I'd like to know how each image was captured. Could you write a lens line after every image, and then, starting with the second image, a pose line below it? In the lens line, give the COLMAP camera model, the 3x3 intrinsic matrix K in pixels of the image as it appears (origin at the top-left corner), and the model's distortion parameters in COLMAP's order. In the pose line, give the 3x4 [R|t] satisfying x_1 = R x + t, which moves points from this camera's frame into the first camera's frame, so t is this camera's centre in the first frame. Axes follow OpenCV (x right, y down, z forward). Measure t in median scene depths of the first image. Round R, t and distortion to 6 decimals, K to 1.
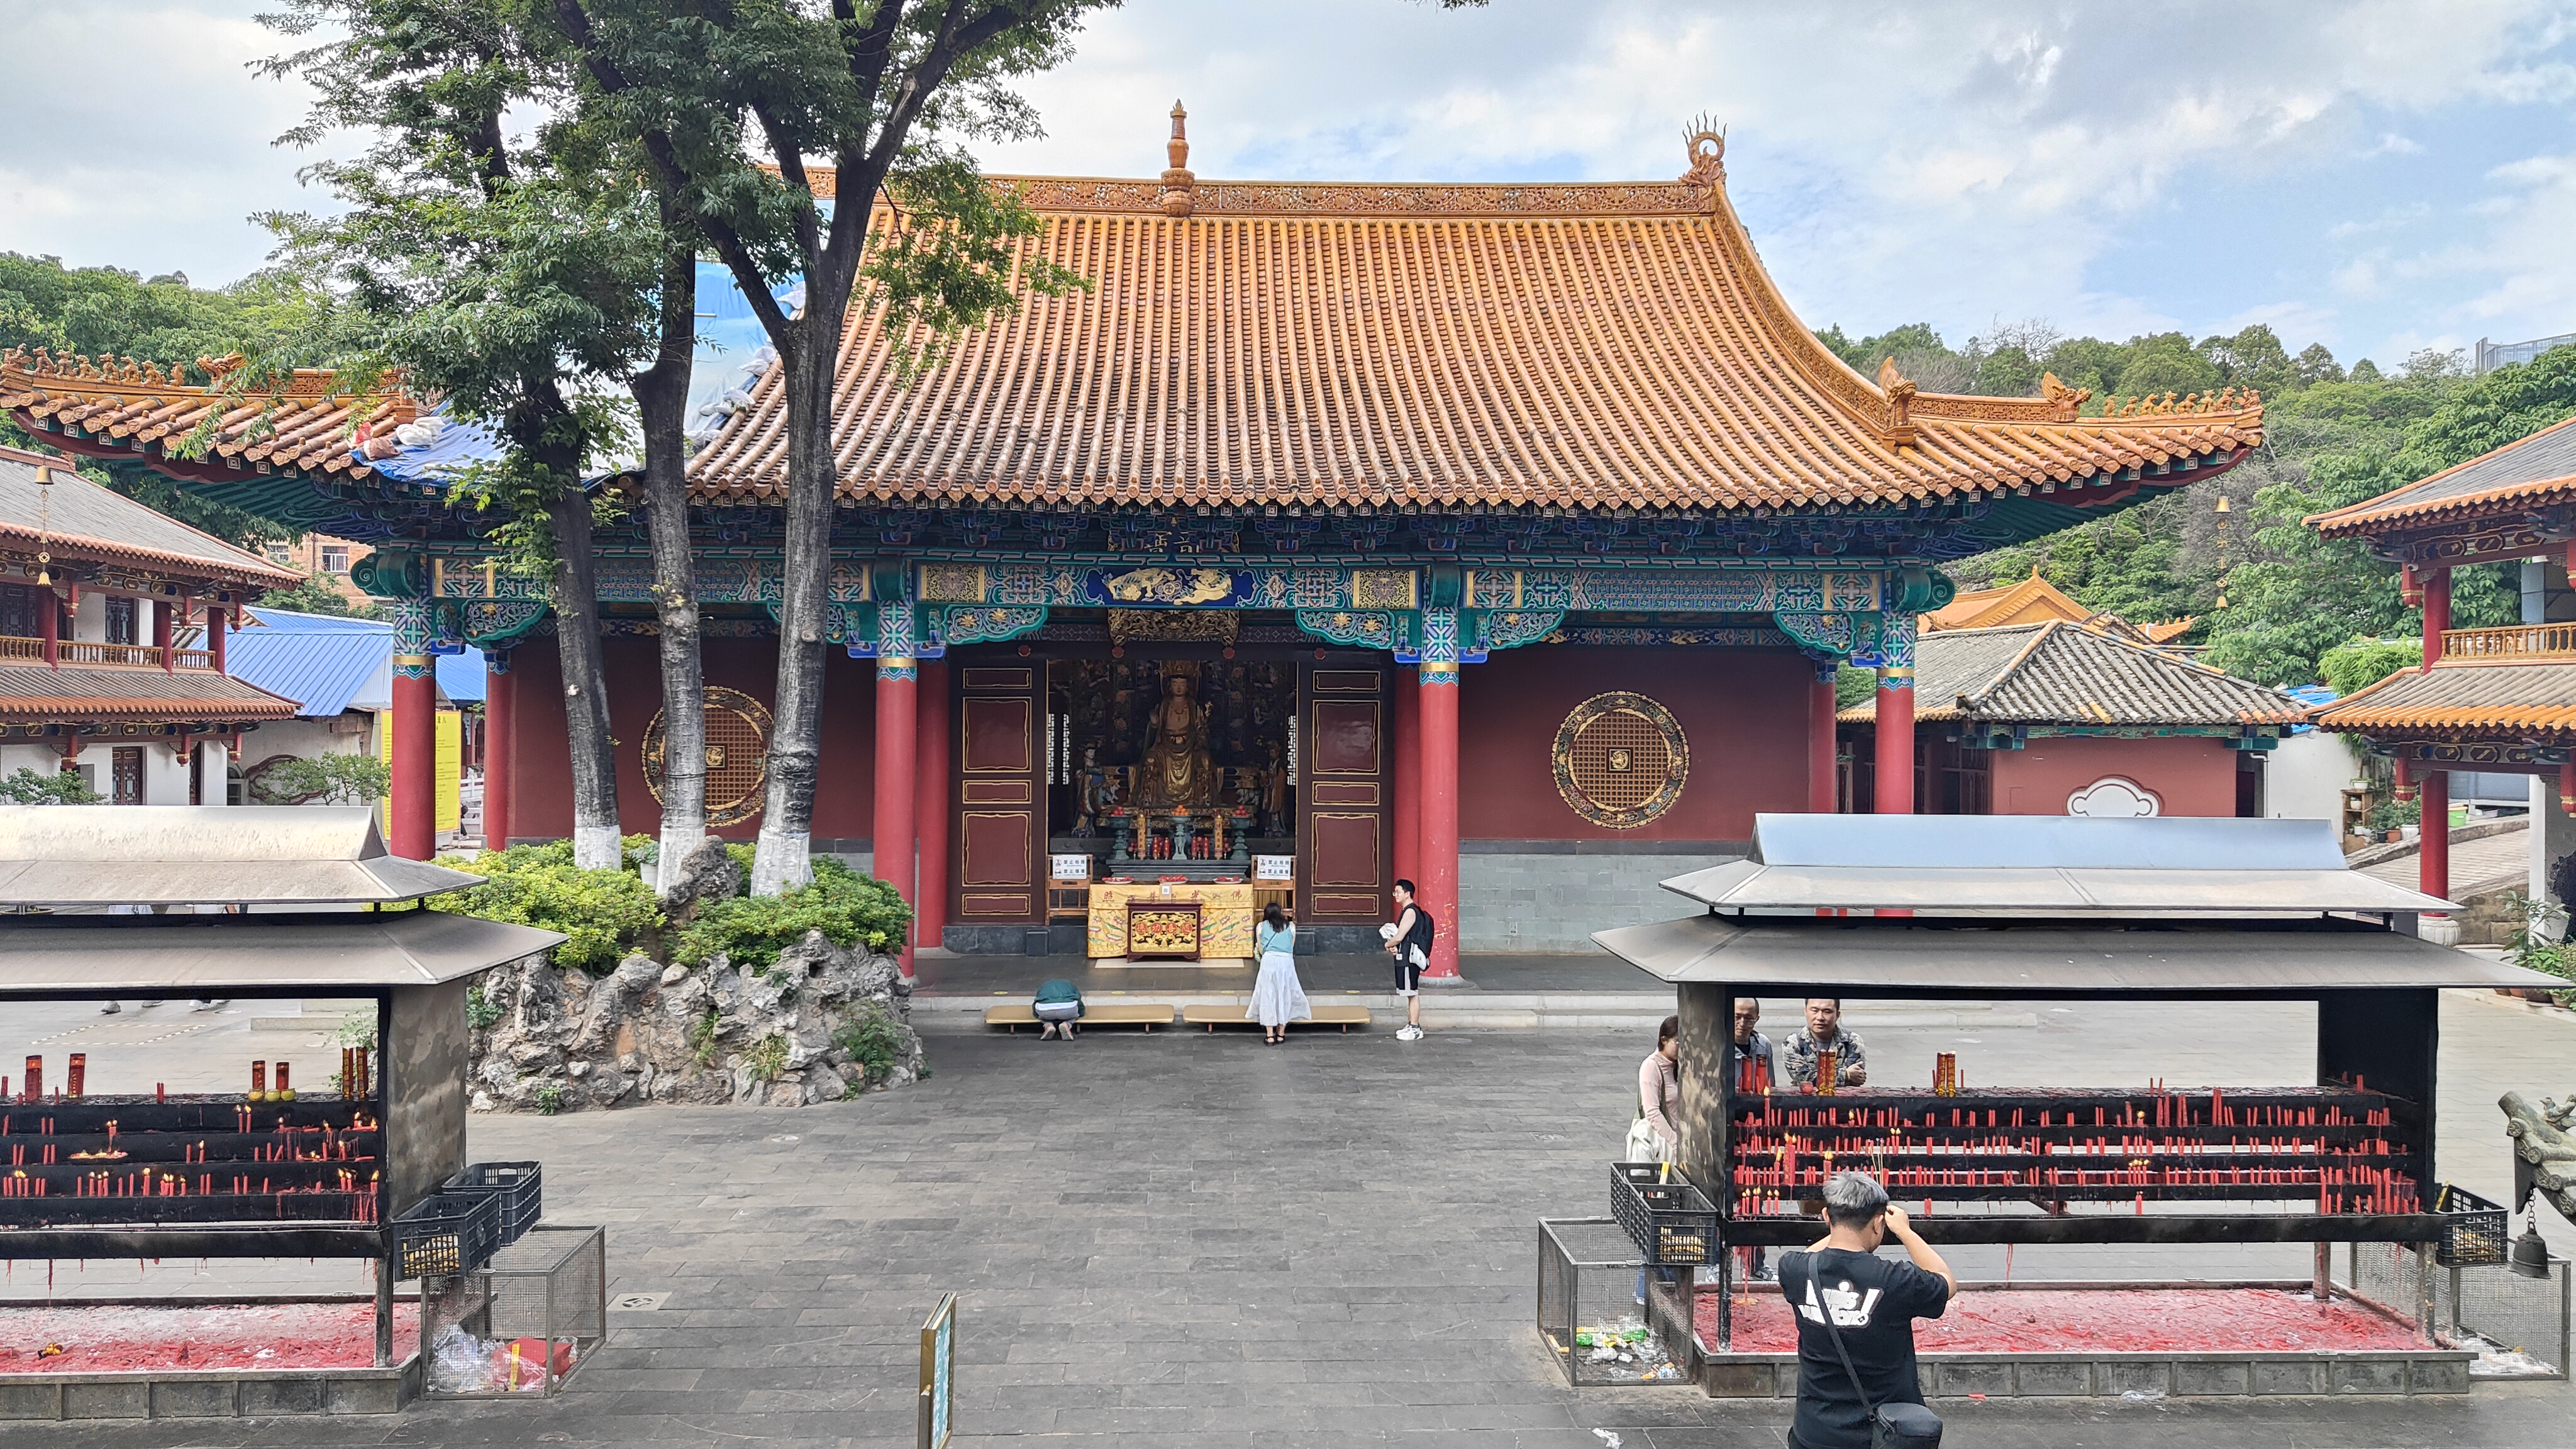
lens RADIAL K [[1785.4, 0, 1287.8], [0, 1785.4, 721.1], [0, 0, 1]] dist [-0.004240, -0.001057]
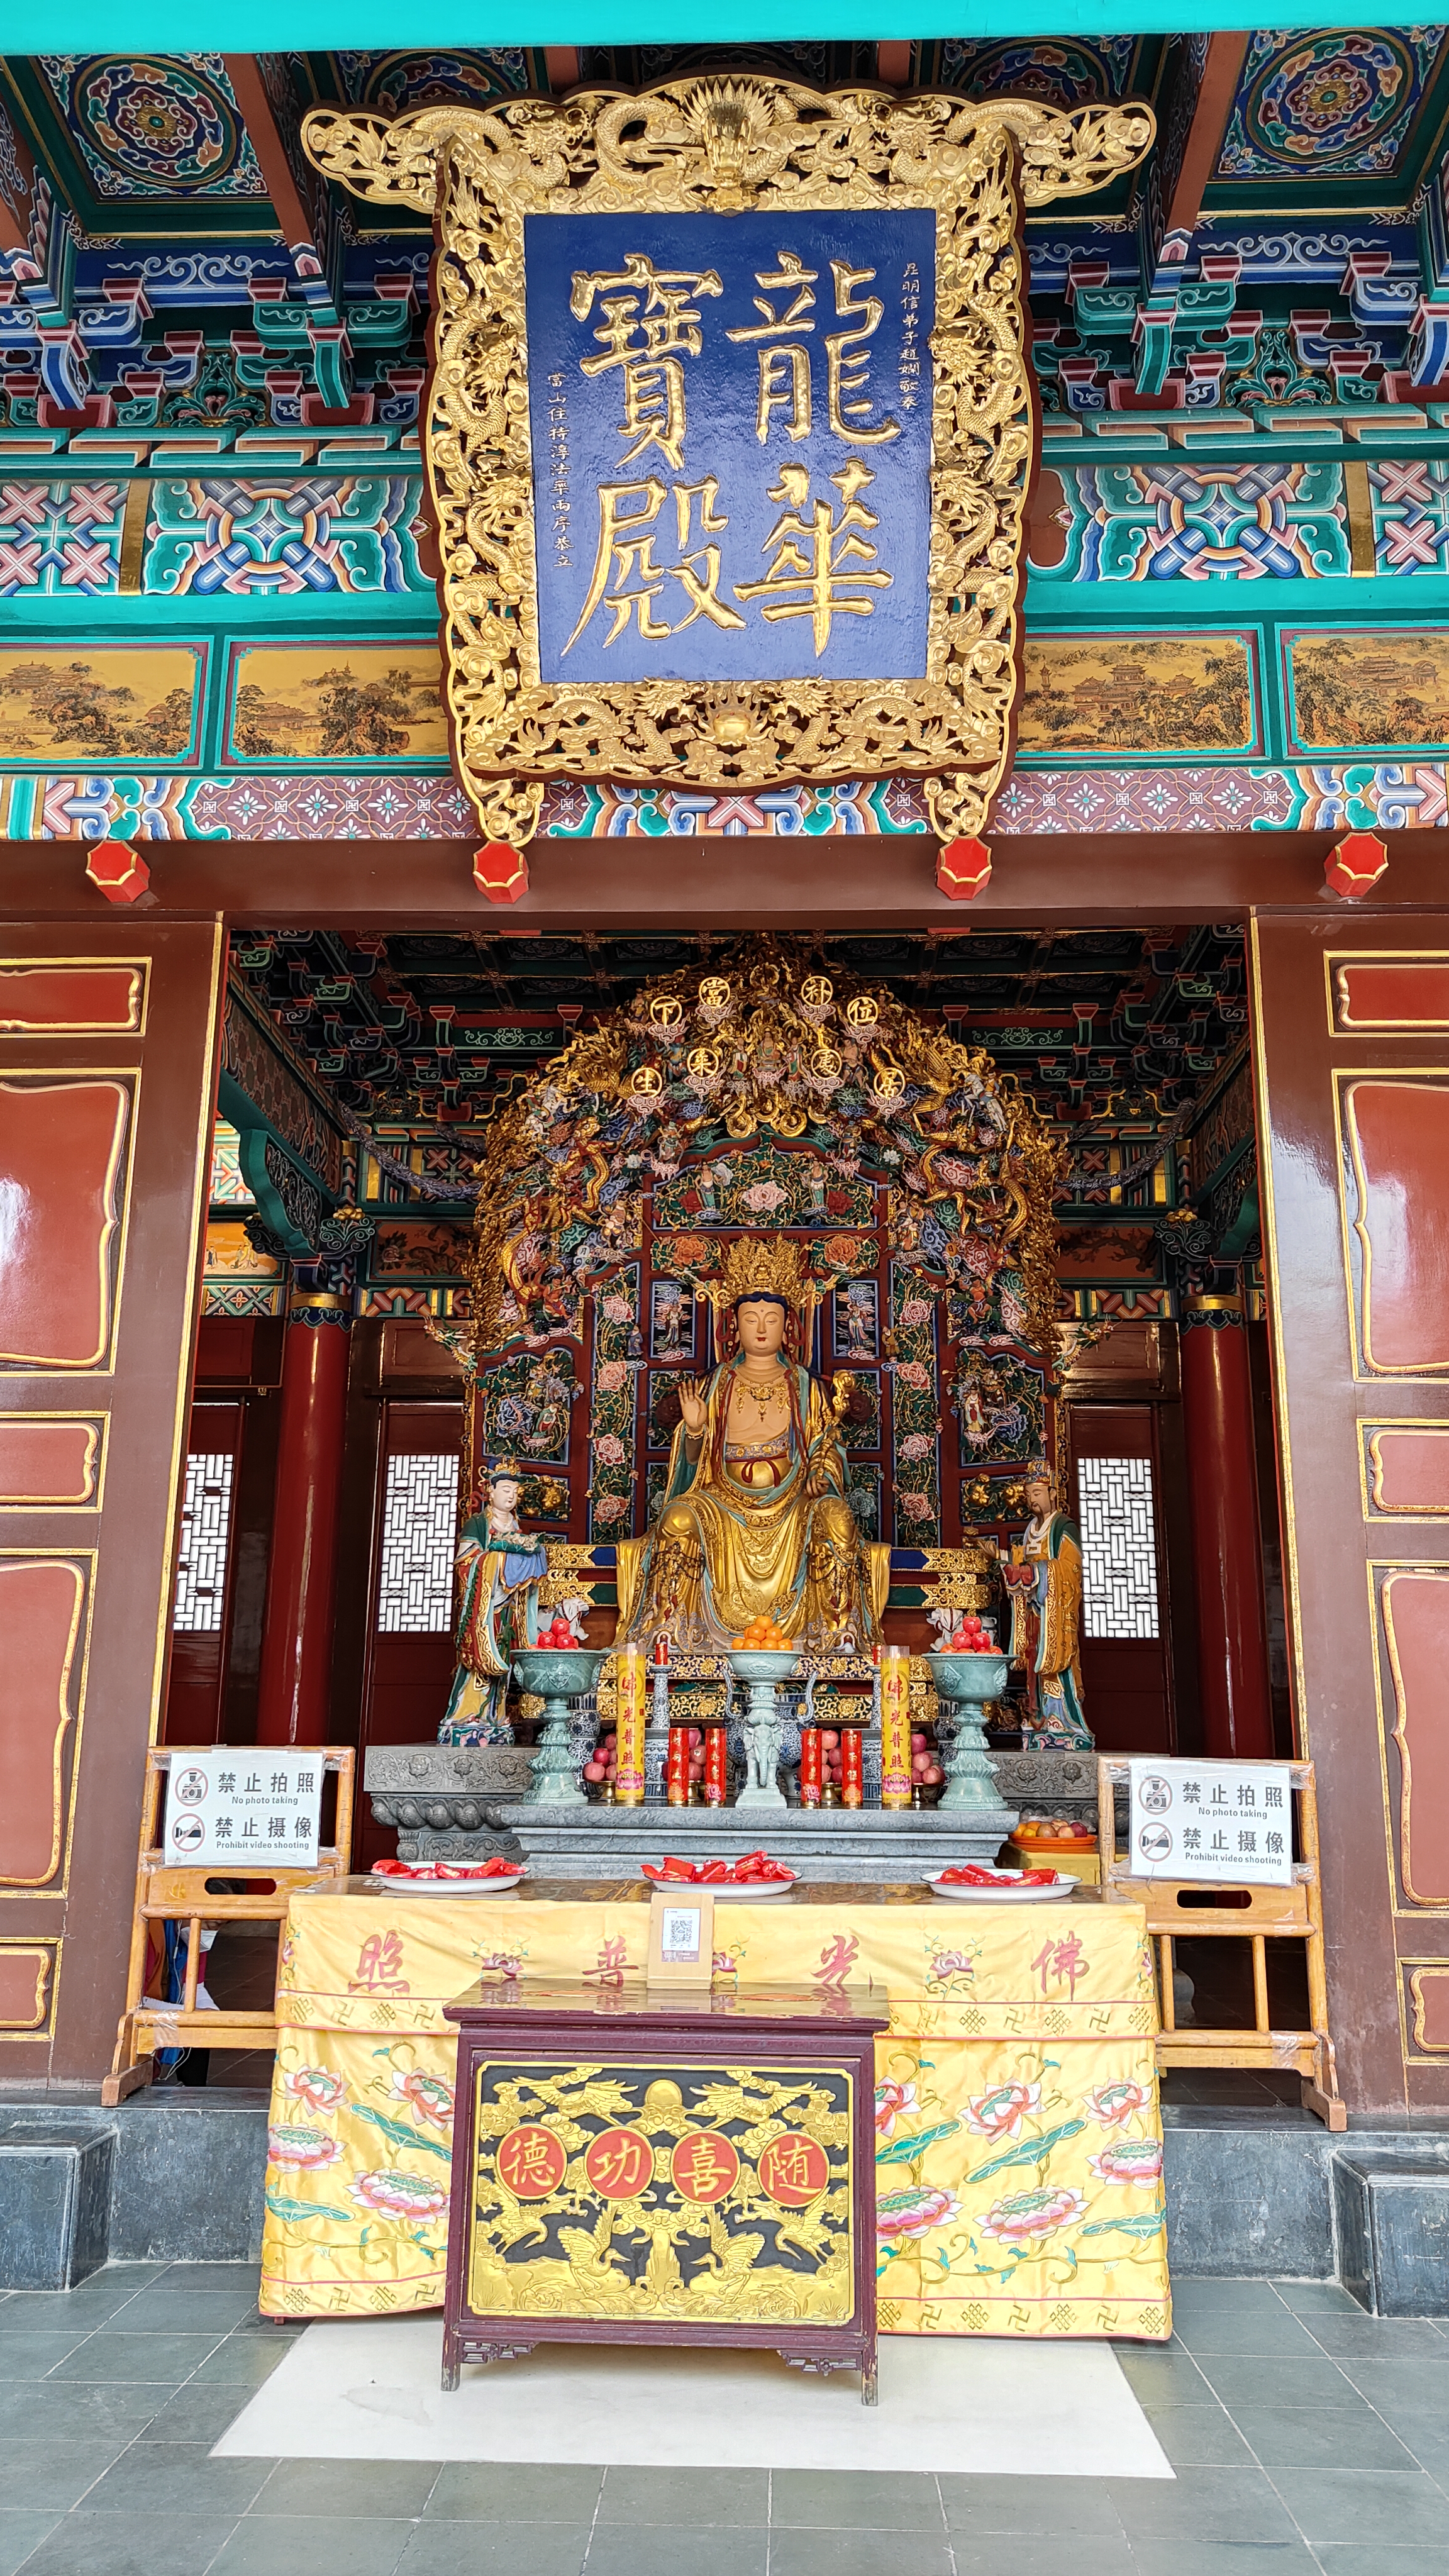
lens RADIAL K [[1785.4, 0, 717.2], [0, 1785.4, 1290.2], [0, 0, 1]] dist [-0.004240, -0.001057]
pose [[0.996036, -0.014477, -0.087763, -0.041012], [-0.006339, 0.972604, -0.232380, 0.063076], [0.088723, 0.232015, 0.968657, 0.697101]]
